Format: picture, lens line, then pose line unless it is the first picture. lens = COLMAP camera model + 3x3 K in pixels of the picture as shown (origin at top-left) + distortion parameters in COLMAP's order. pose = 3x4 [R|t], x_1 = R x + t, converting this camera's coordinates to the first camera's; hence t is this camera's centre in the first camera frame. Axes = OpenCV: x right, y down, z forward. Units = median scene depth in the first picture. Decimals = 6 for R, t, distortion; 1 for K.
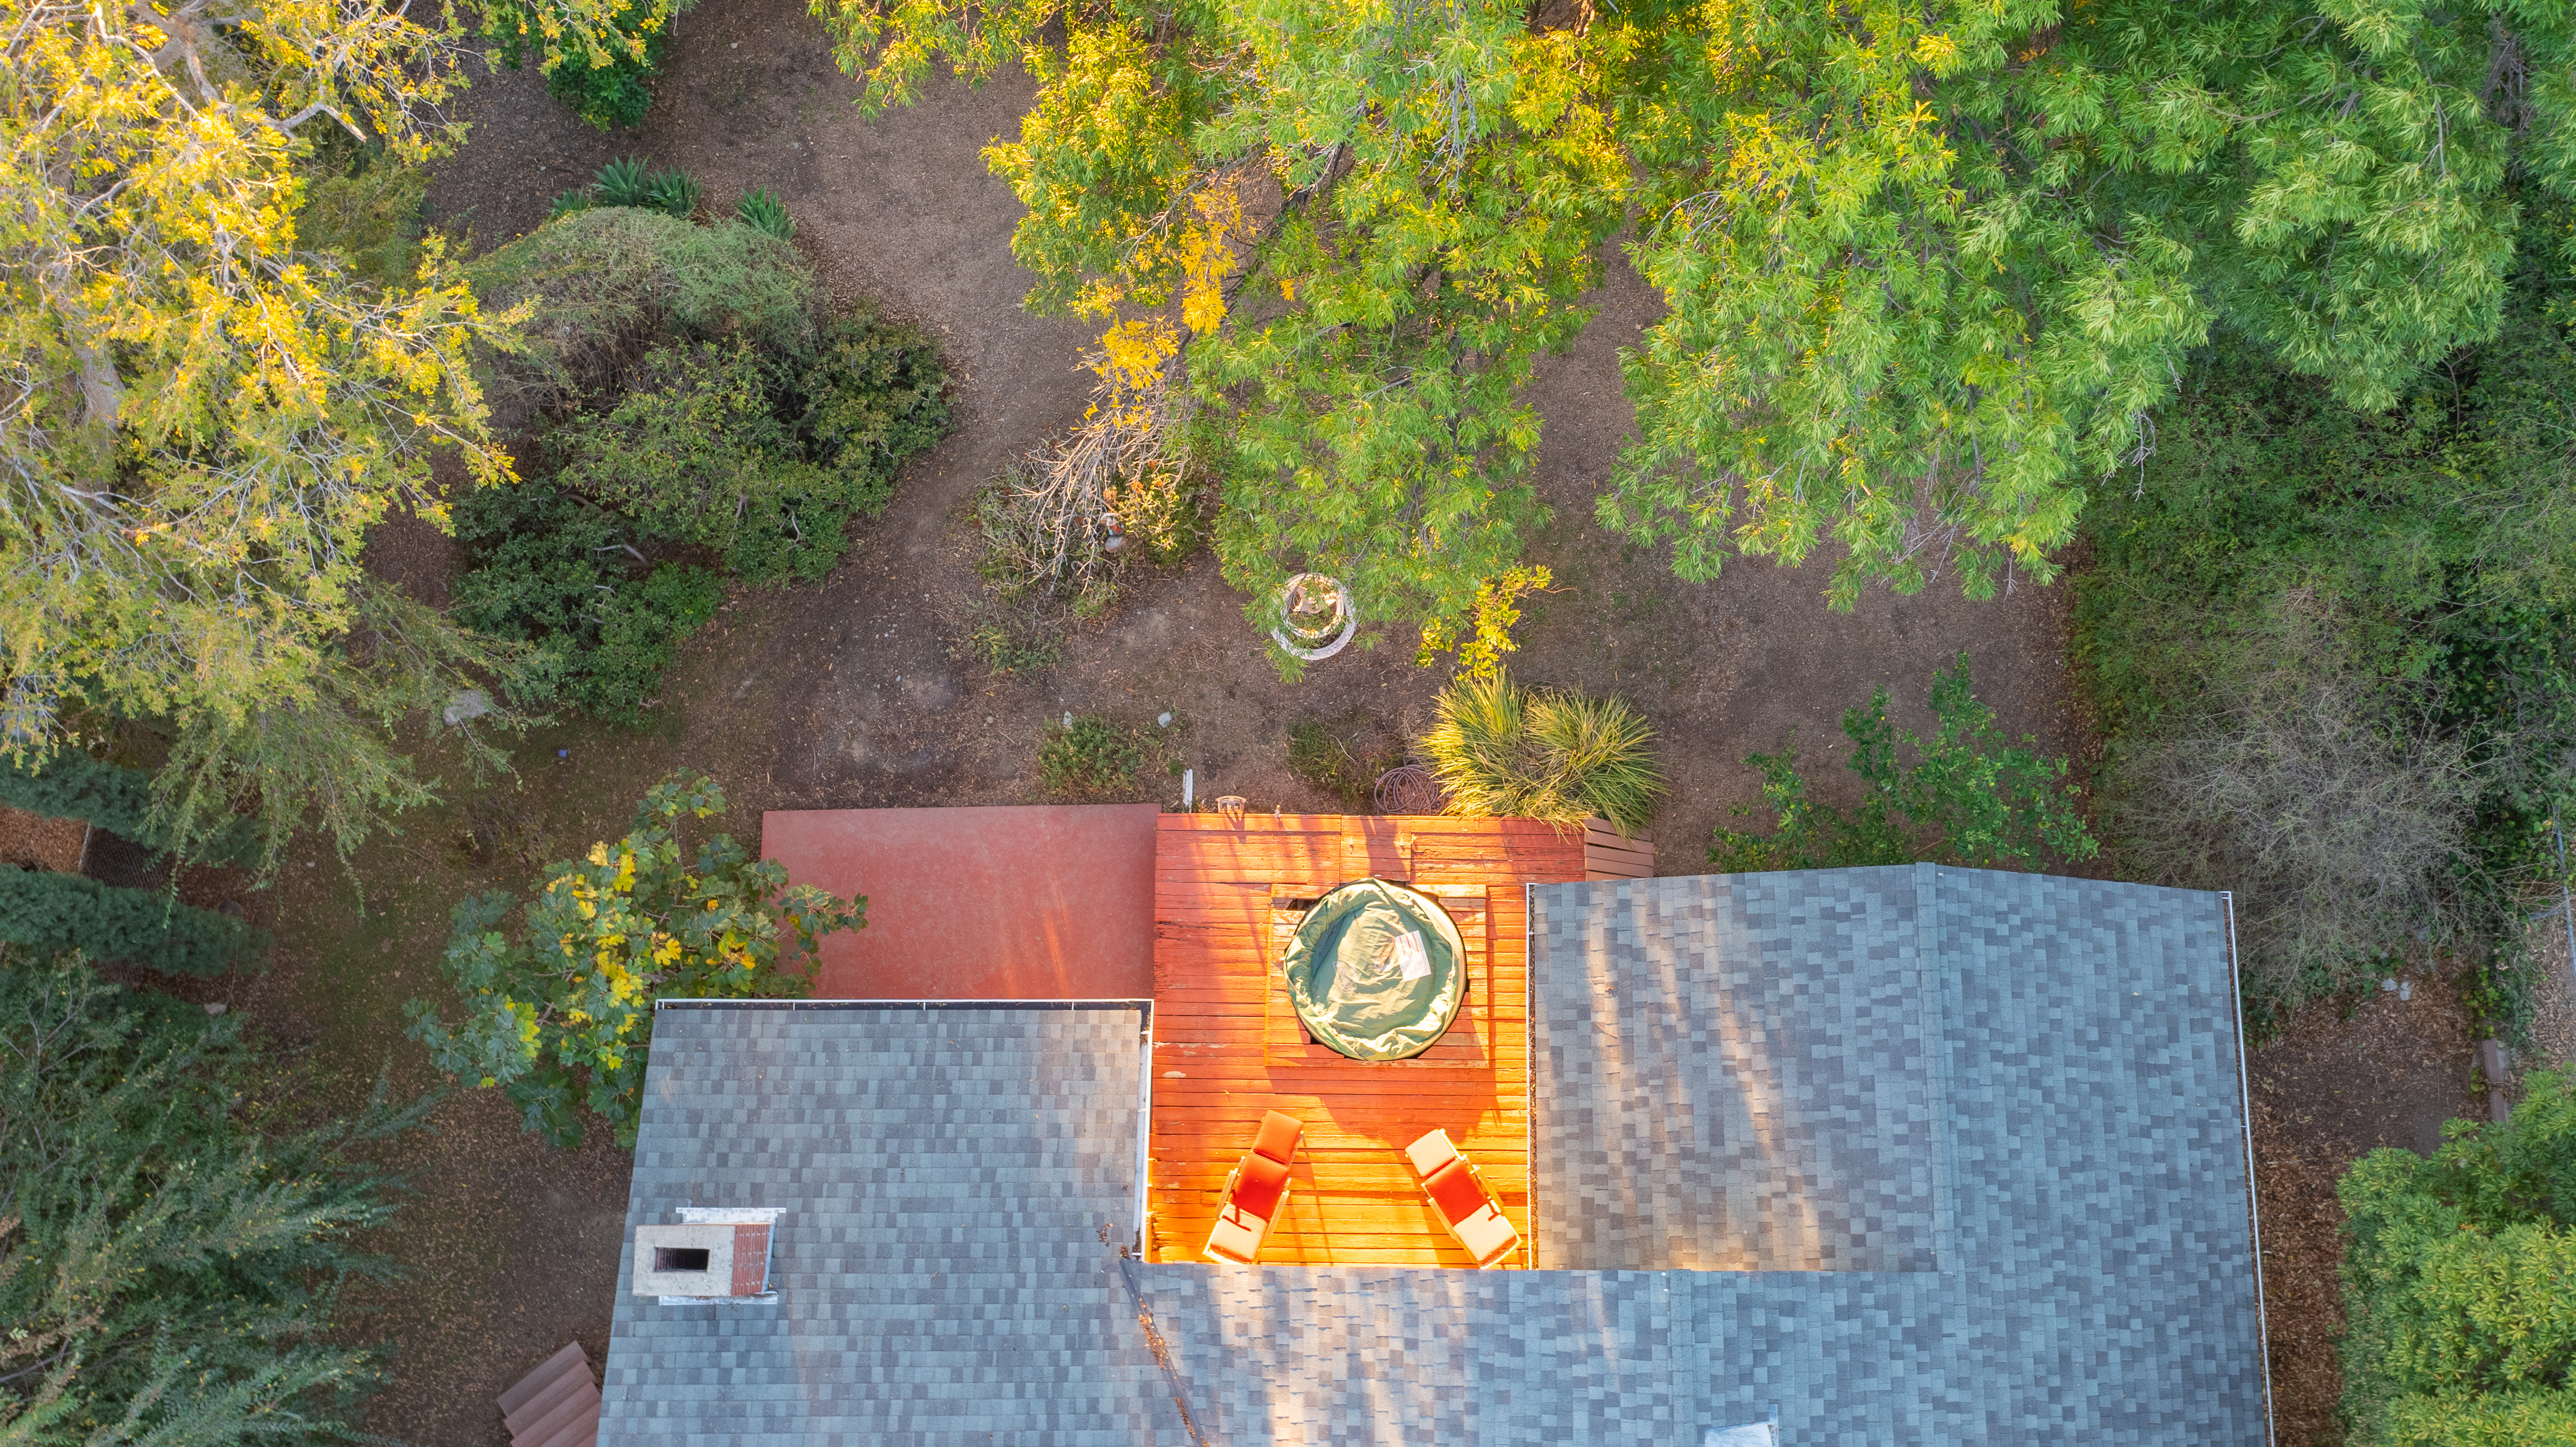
lens RADIAL K [[2204.2, 0, 1265.9], [0, 2204.2, 726.2], [0, 0, 1]] dist [-0.027105, 0.004083]
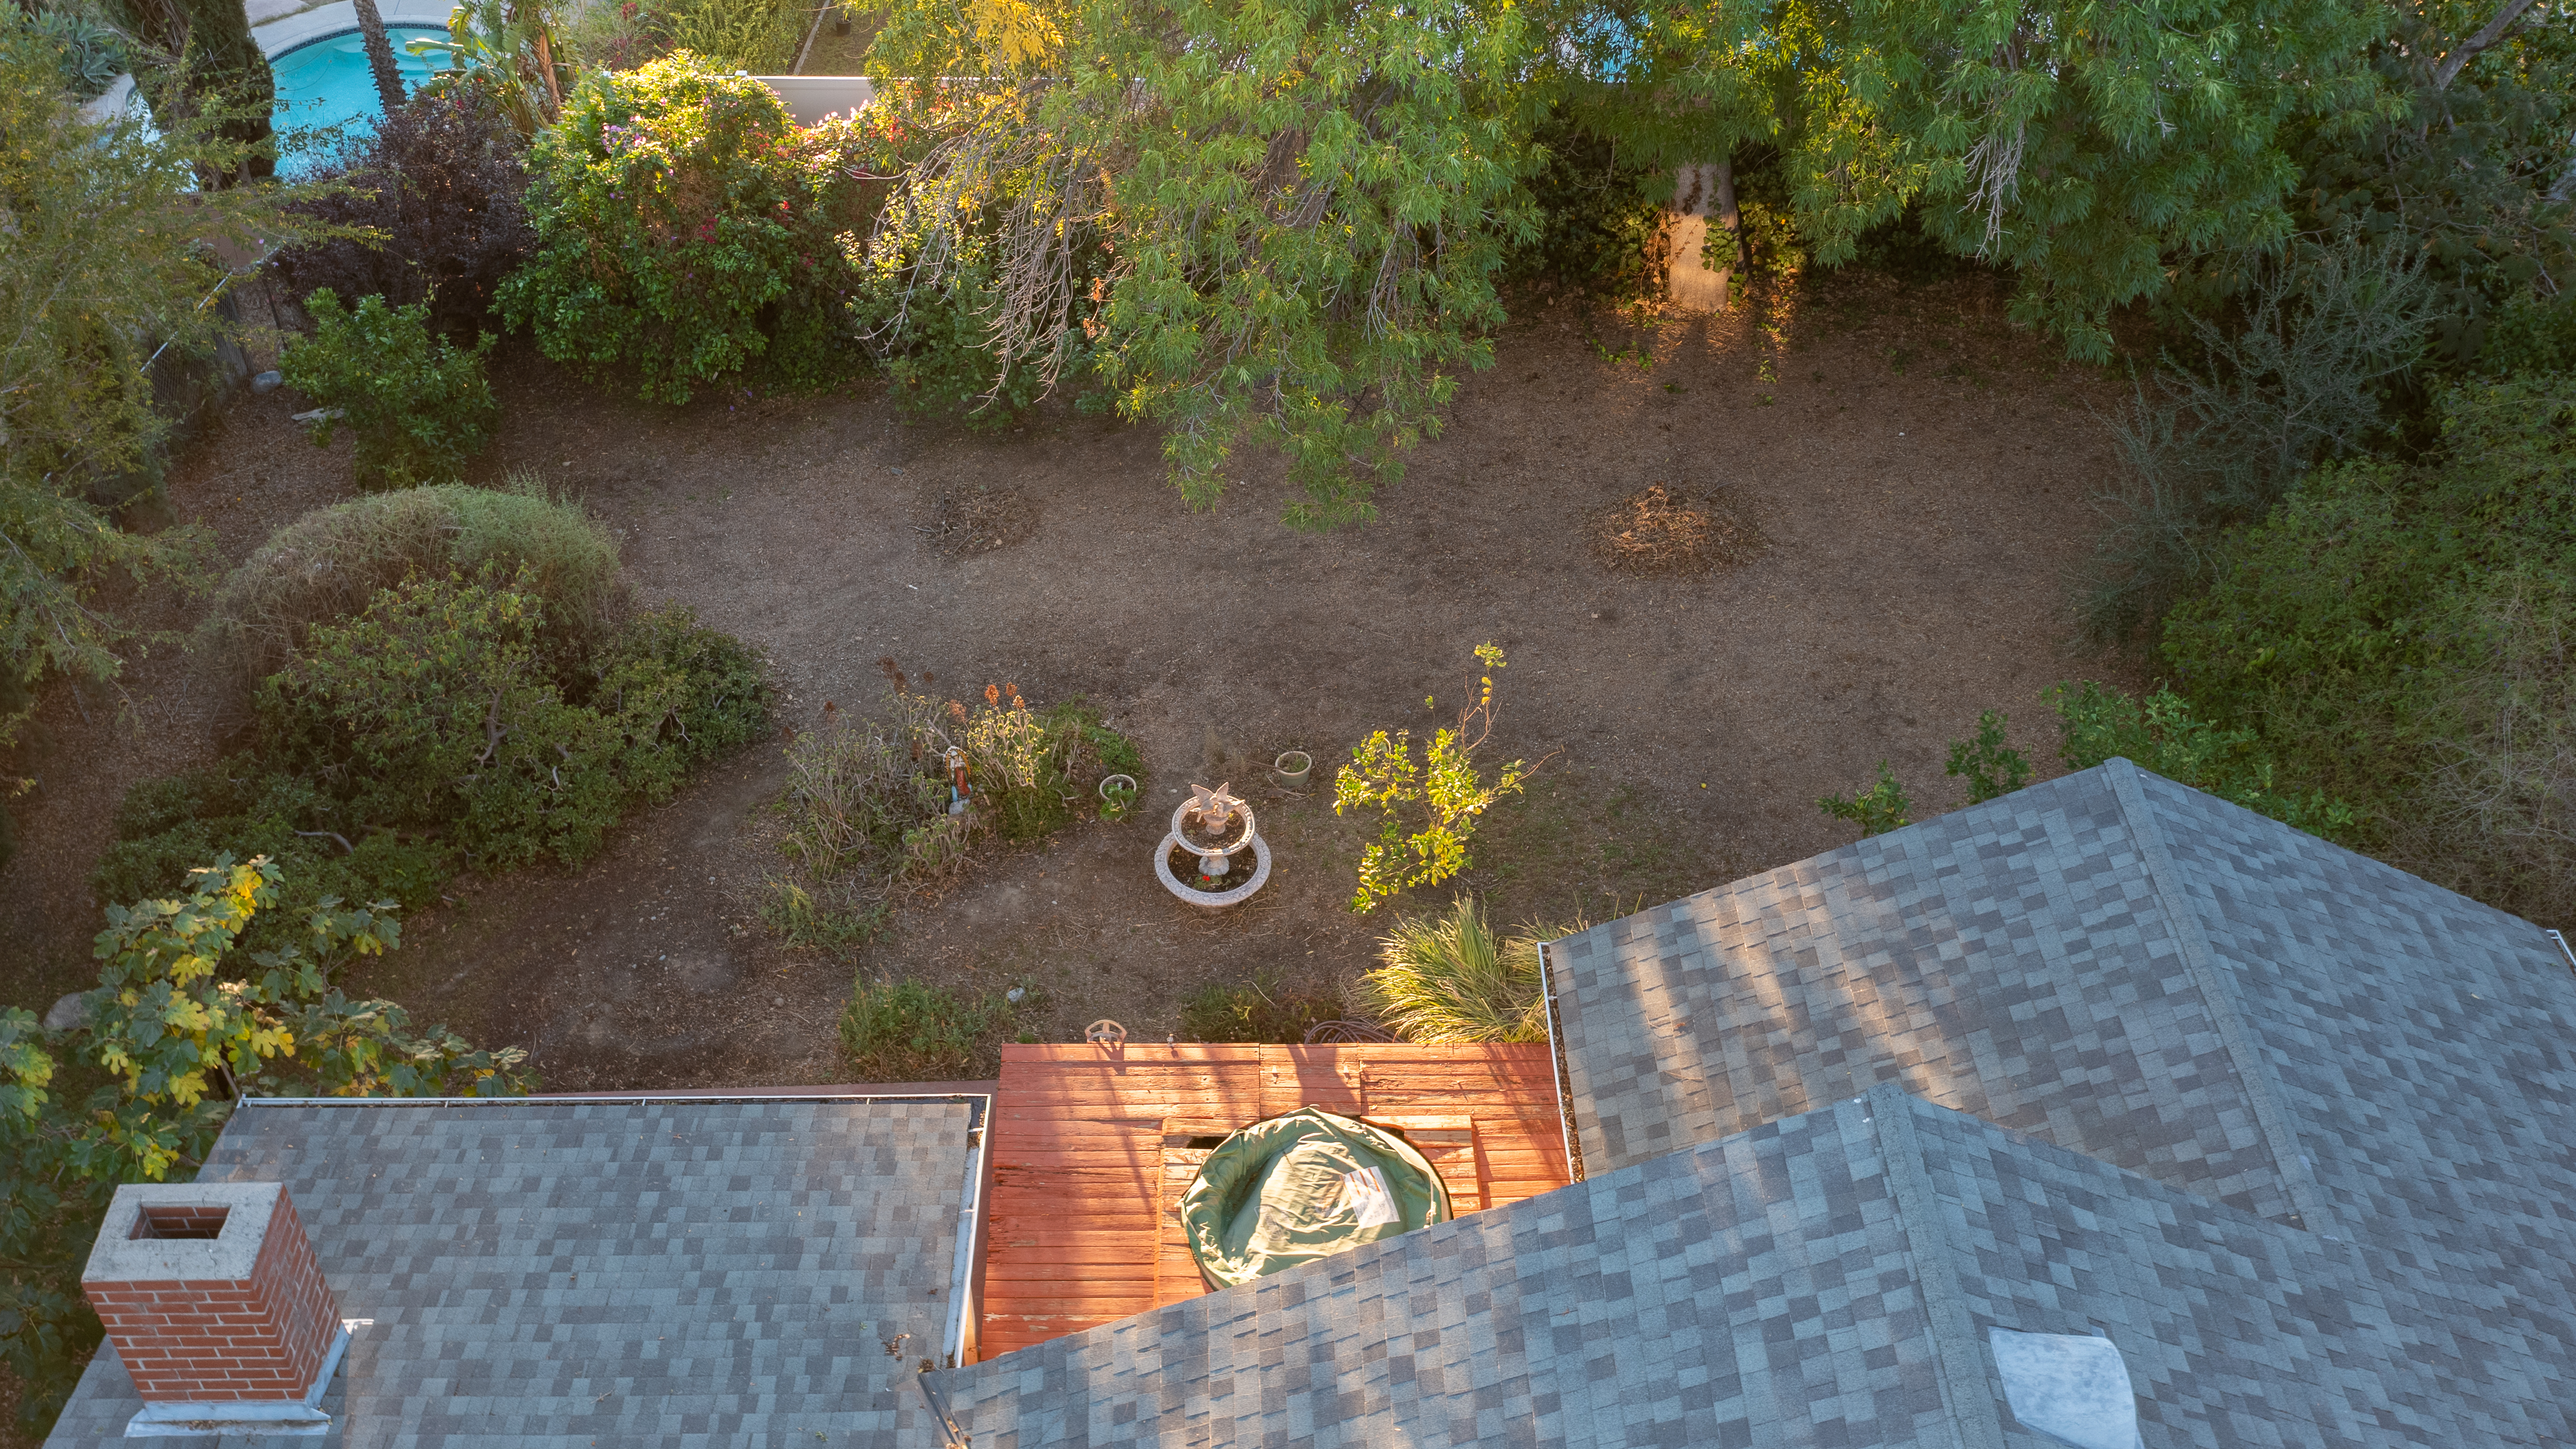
lens RADIAL K [[2298.9, 0, 1127.7], [0, 2298.9, 724.6], [0, 0, 1]] dist [-0.020964, 0.002175]
pose [[0.999944, 0.010488, 0.001254, -0.012103], [-0.007853, 0.817574, -0.575771, 0.442226], [-0.007064, 0.575729, 0.817610, 0.380891]]
